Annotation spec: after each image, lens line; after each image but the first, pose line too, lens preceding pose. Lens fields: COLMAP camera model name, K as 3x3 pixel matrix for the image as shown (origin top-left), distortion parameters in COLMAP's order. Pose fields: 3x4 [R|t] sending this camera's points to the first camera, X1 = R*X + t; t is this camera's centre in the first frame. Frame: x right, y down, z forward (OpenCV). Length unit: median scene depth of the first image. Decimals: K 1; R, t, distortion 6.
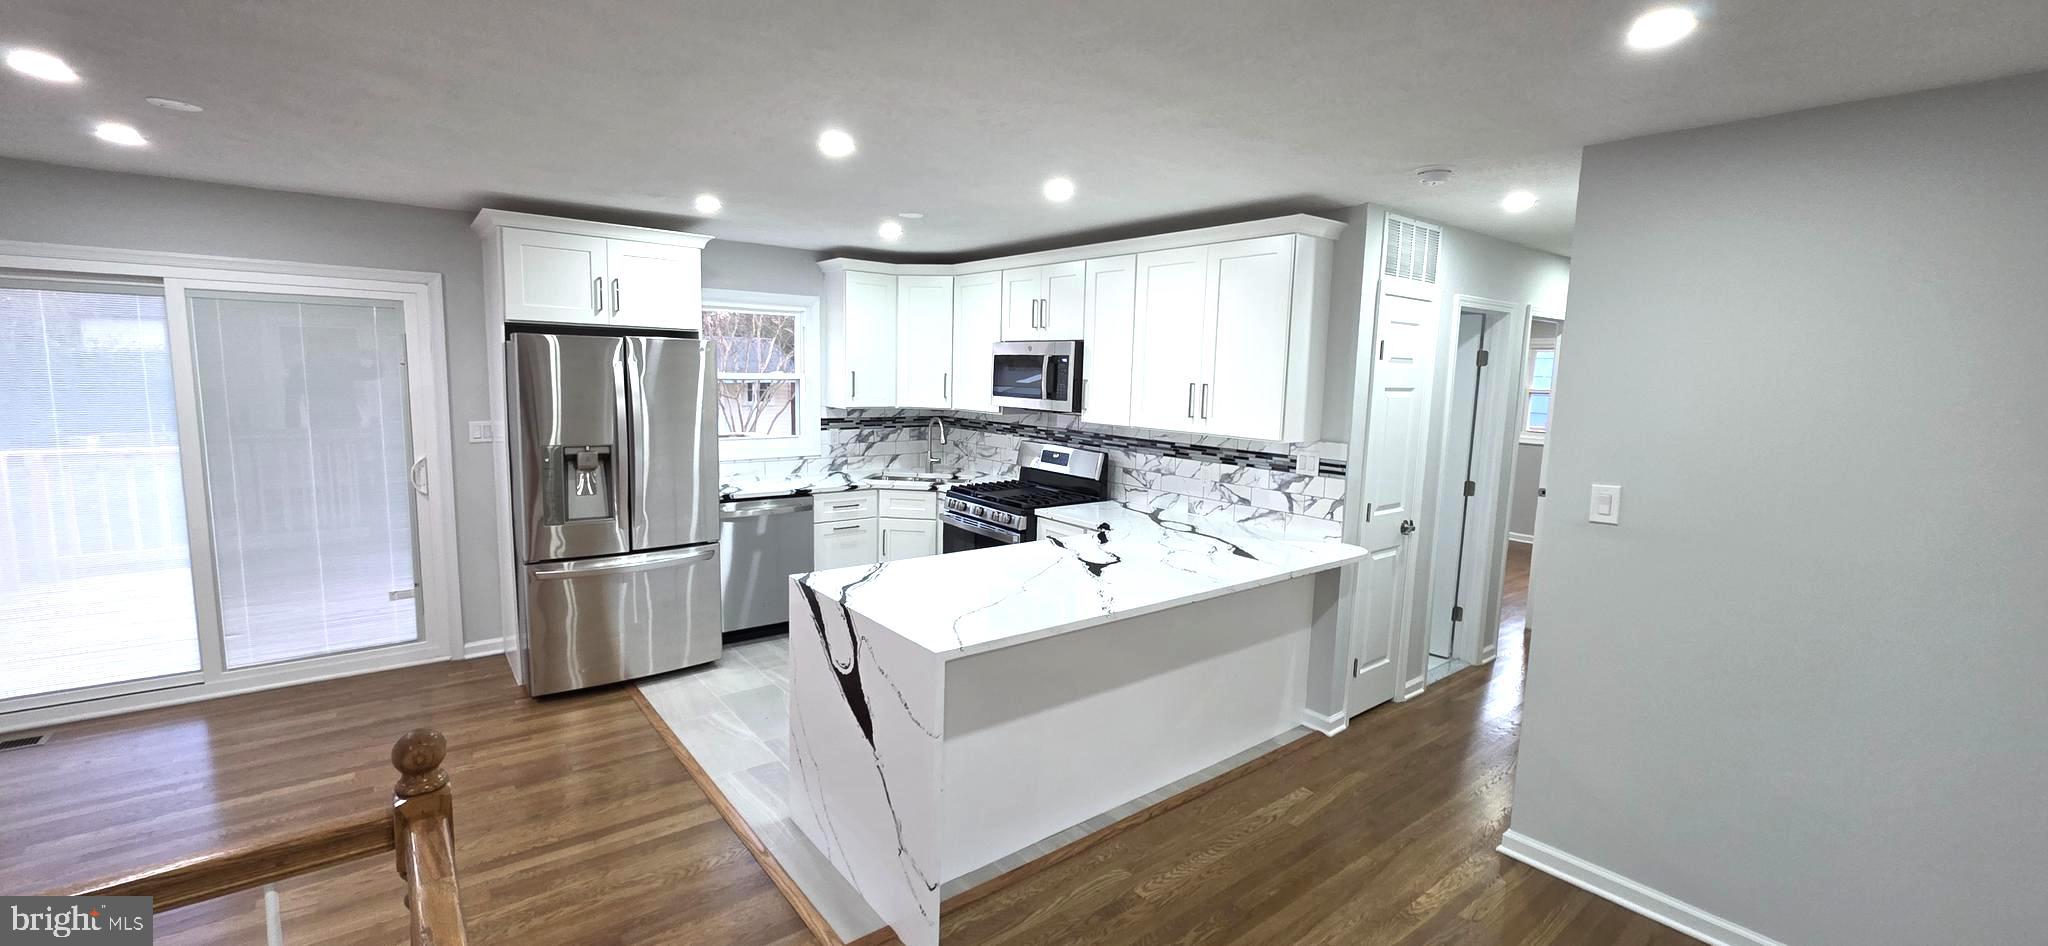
lens RADIAL K [[844.5, 0, 996.2], [0, 844.5, 454.6], [0, 0, 1]] dist [0.001541, -0.000047]
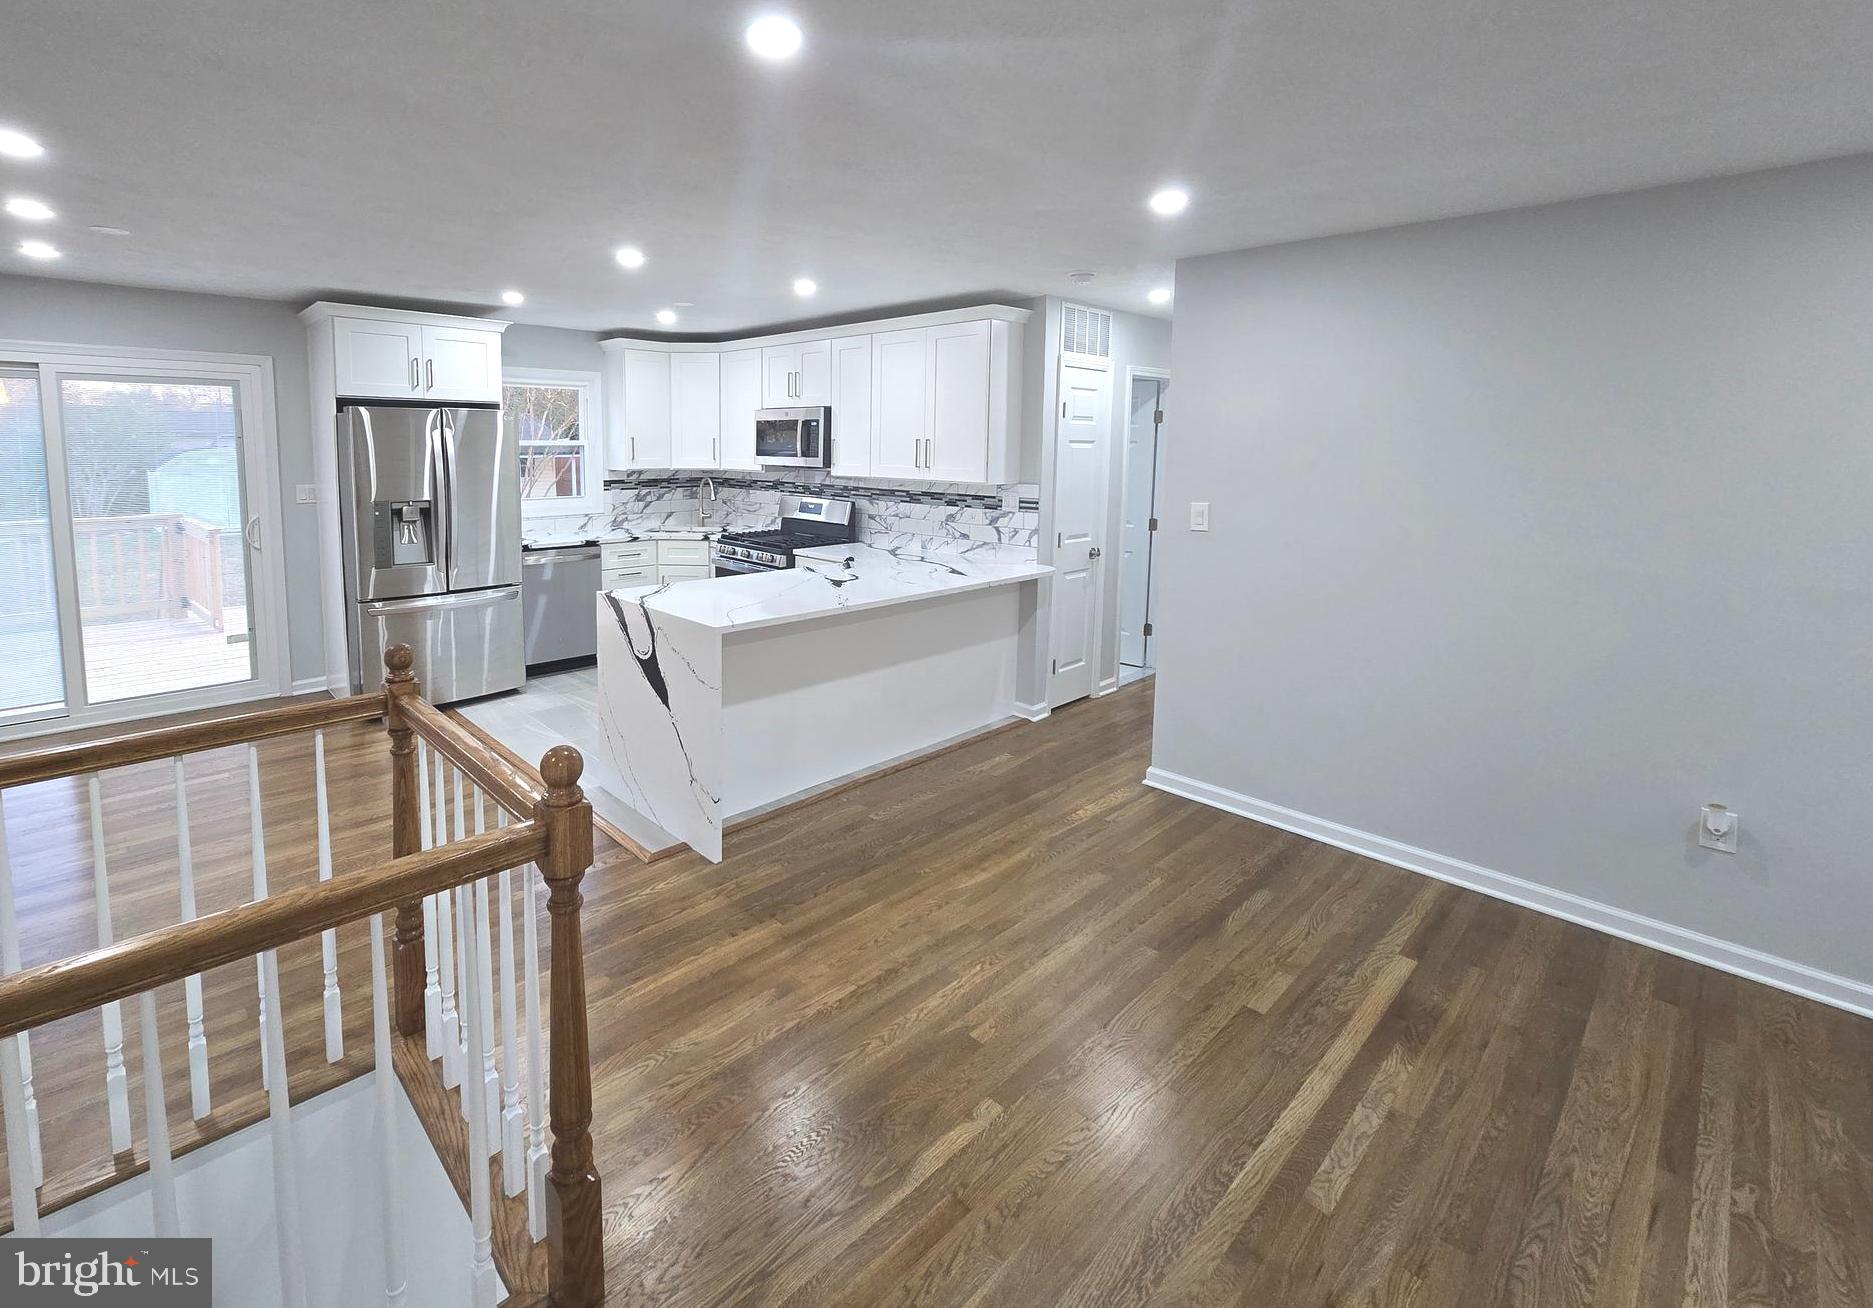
lens RADIAL K [[867.1, 0, 830.8], [0, 867.1, 510.0], [0, 0, 1]] dist [-0.004639, 0.001142]
pose [[0.996883, -0.022998, 0.075474, 0.007874], [0.024770, 0.999437, -0.022630, 0.041281], [-0.074911, 0.024428, 0.996891, -0.234073]]
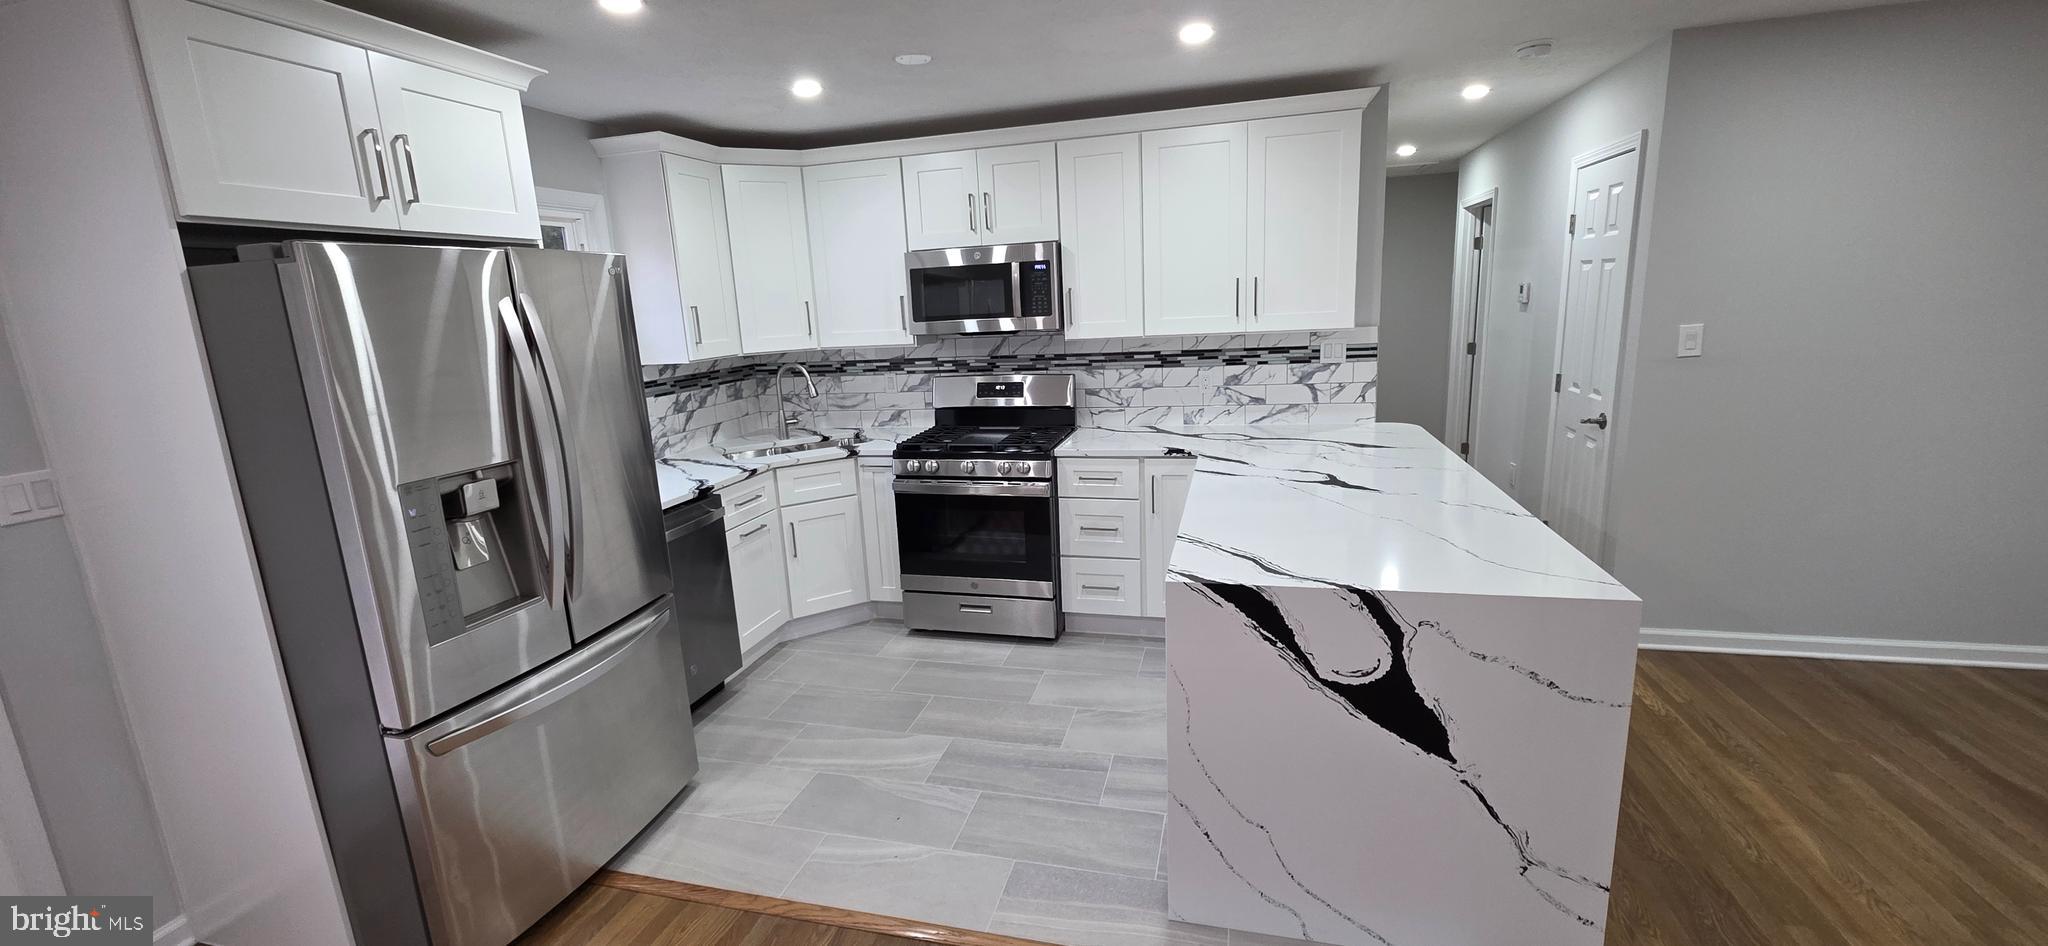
lens RADIAL K [[844.5, 0, 1033.6], [0, 844.5, 462.4], [0, 0, 1]] dist [0.001541, -0.000047]
pose [[0.787691, -0.183134, 0.588222, -0.492071], [0.135006, 0.982900, 0.125223, -0.031251], [-0.601096, -0.019223, 0.798946, 0.379722]]
